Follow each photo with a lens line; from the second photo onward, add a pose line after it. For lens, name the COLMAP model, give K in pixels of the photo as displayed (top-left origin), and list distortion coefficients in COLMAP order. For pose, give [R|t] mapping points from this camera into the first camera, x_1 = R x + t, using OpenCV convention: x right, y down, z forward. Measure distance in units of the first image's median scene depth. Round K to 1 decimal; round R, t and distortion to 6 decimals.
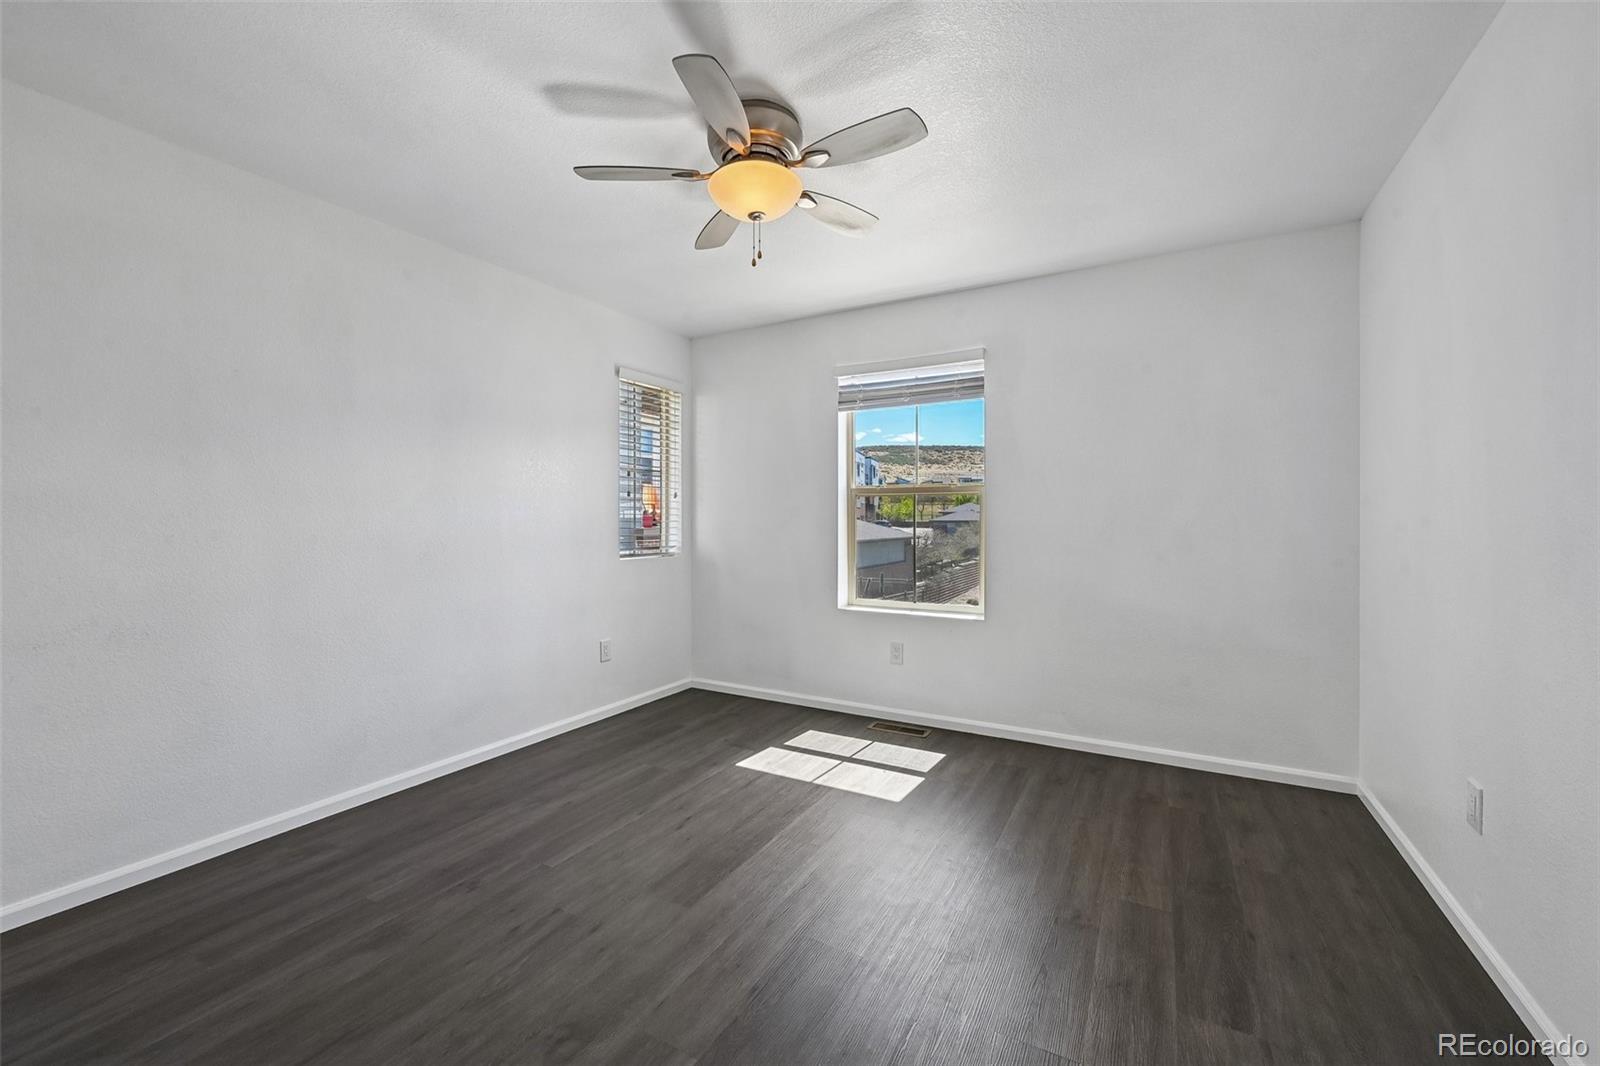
lens RADIAL K [[648.1, 0, 797.6], [0, 648.1, 526.6], [0, 0, 1]] dist [0.002603, -0.000659]
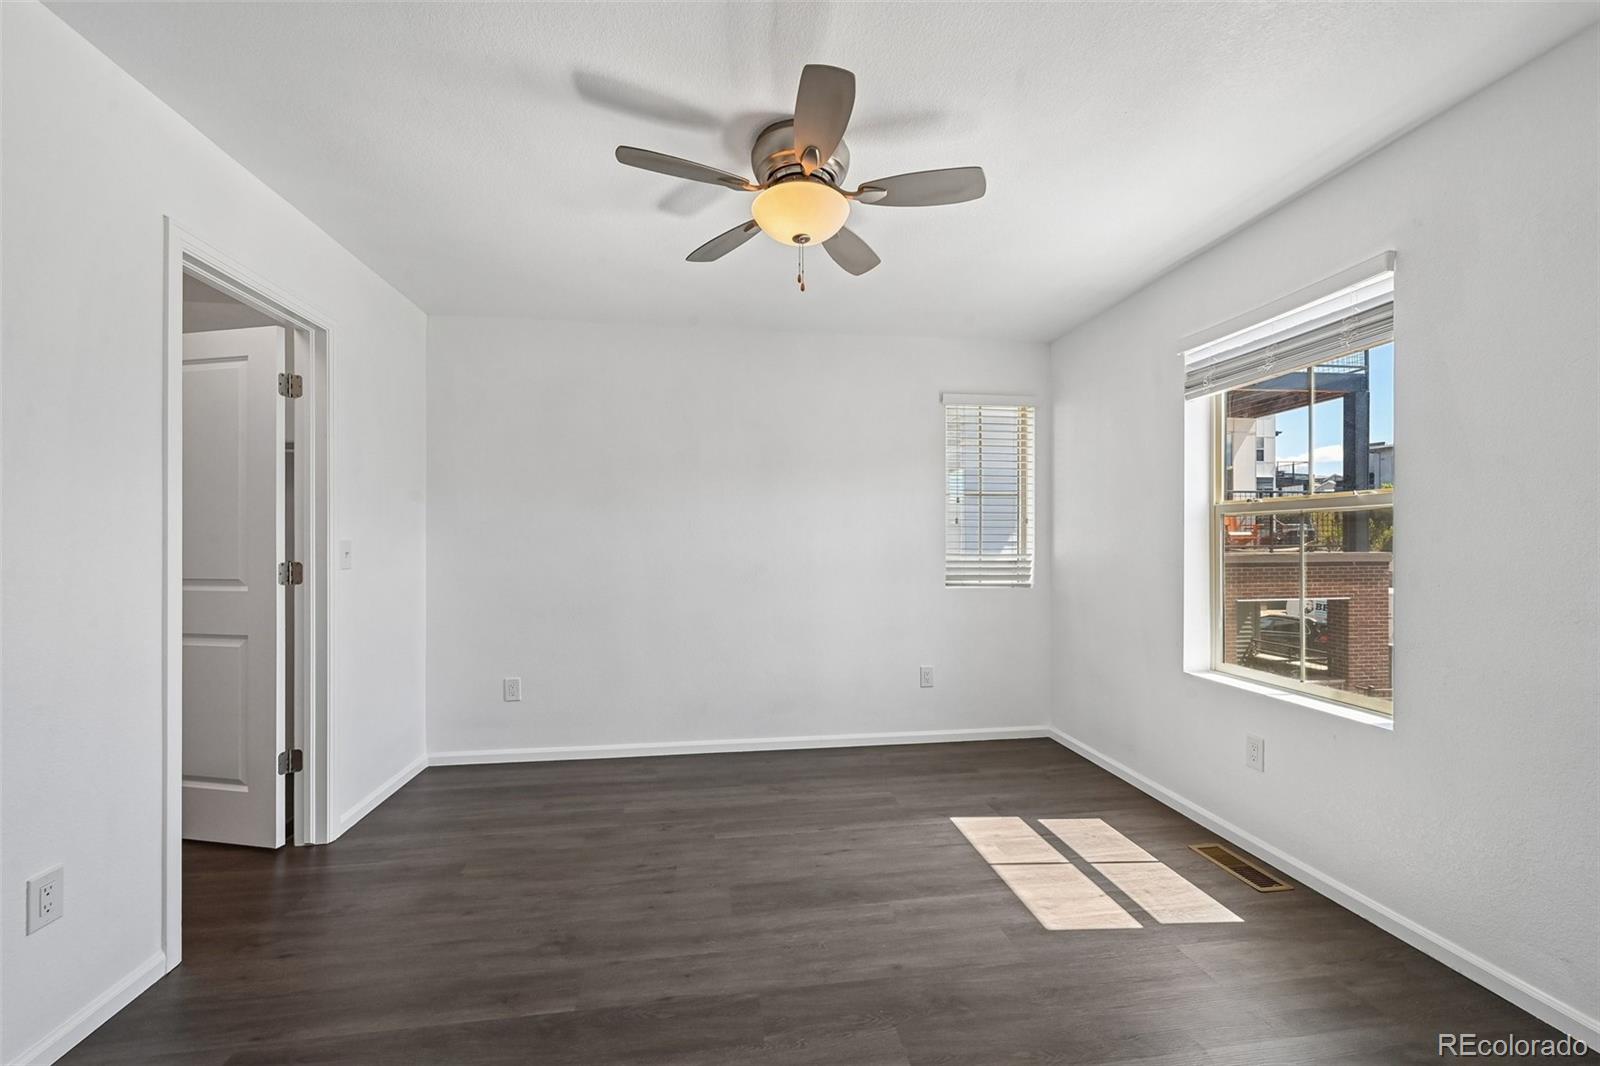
lens RADIAL K [[648.1, 0, 796.7], [0, 648.1, 548.6], [0, 0, 1]] dist [0.002603, -0.000659]
pose [[0.613161, 0.010395, -0.789890, 0.432181], [-0.009687, 0.999937, 0.005640, -0.013843], [0.789899, 0.004193, 0.613223, 0.249629]]
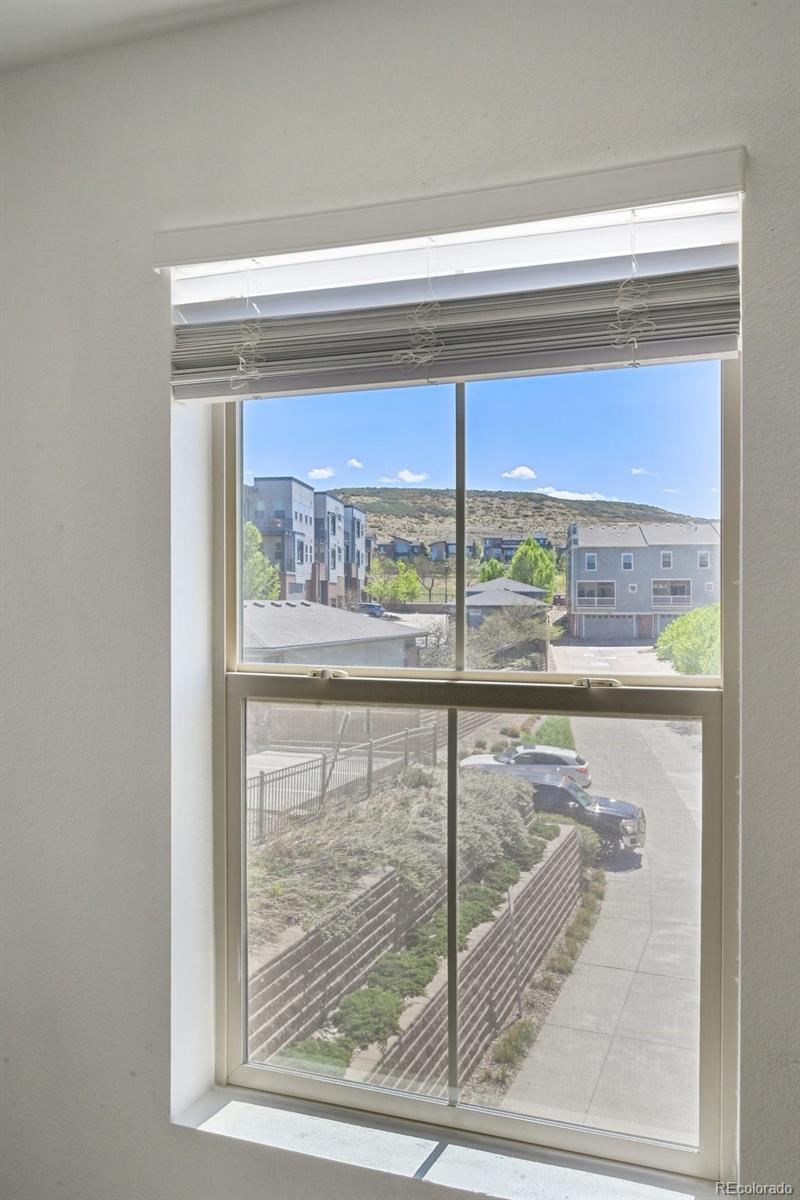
lens RADIAL K [[946.3, 0, 403.0], [0, 946.3, 600.1], [0, 0, 1]] dist [-0.006444, 0.000286]
pose [[0.986844, 0.006050, 0.161563, 0.110311], [-0.005615, 0.999979, -0.003148, -0.108116], [-0.161578, 0.002200, 0.986857, 0.694011]]
